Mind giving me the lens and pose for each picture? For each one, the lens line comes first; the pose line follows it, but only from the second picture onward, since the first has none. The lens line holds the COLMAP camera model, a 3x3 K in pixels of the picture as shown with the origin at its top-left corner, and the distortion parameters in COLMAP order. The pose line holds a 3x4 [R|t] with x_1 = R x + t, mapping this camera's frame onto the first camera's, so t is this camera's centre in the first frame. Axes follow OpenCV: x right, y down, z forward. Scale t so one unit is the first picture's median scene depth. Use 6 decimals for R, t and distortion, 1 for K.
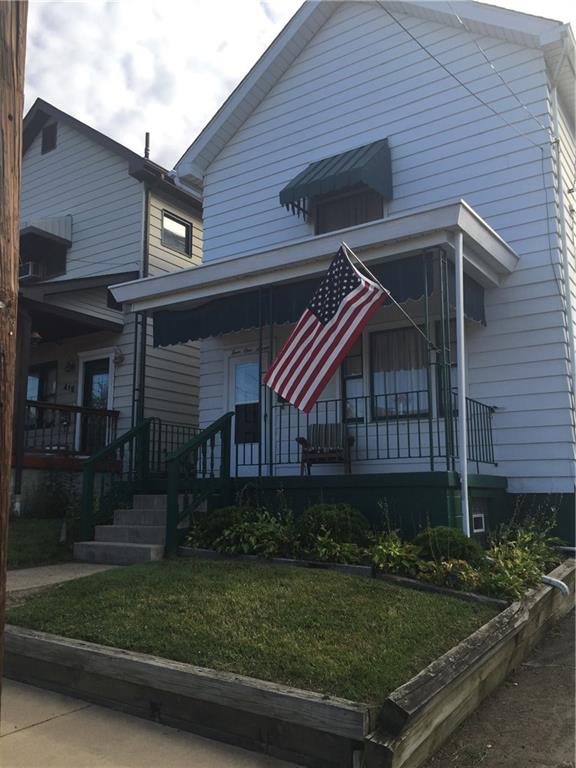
lens RADIAL K [[658.5, 0, 288.0], [0, 658.5, 384.0], [0, 0, 1]] dist [0.075651, -0.122002]
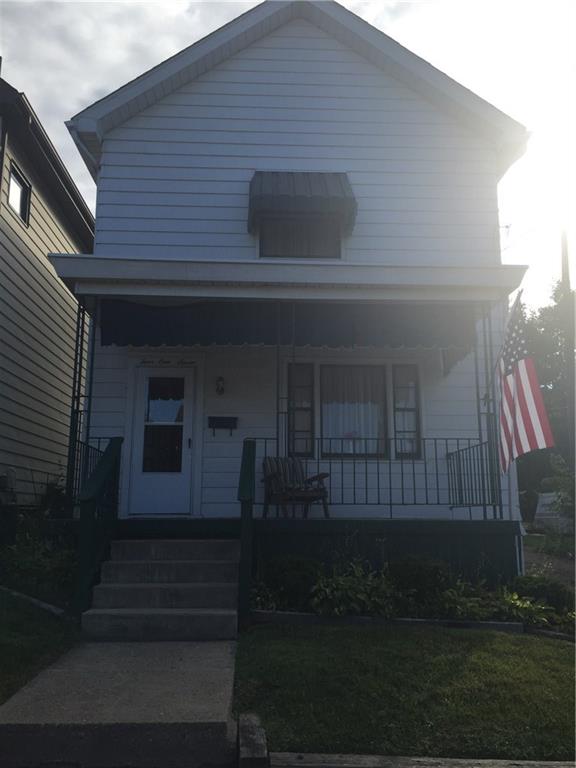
lens RADIAL K [[658.5, 0, 288.0], [0, 658.5, 384.0], [0, 0, 1]] dist [0.075651, -0.122002]
pose [[0.799154, 0.125234, 0.587937, -0.469819], [-0.093795, 0.992057, -0.083824, 0.035399], [-0.593764, 0.011843, 0.804552, 0.262295]]
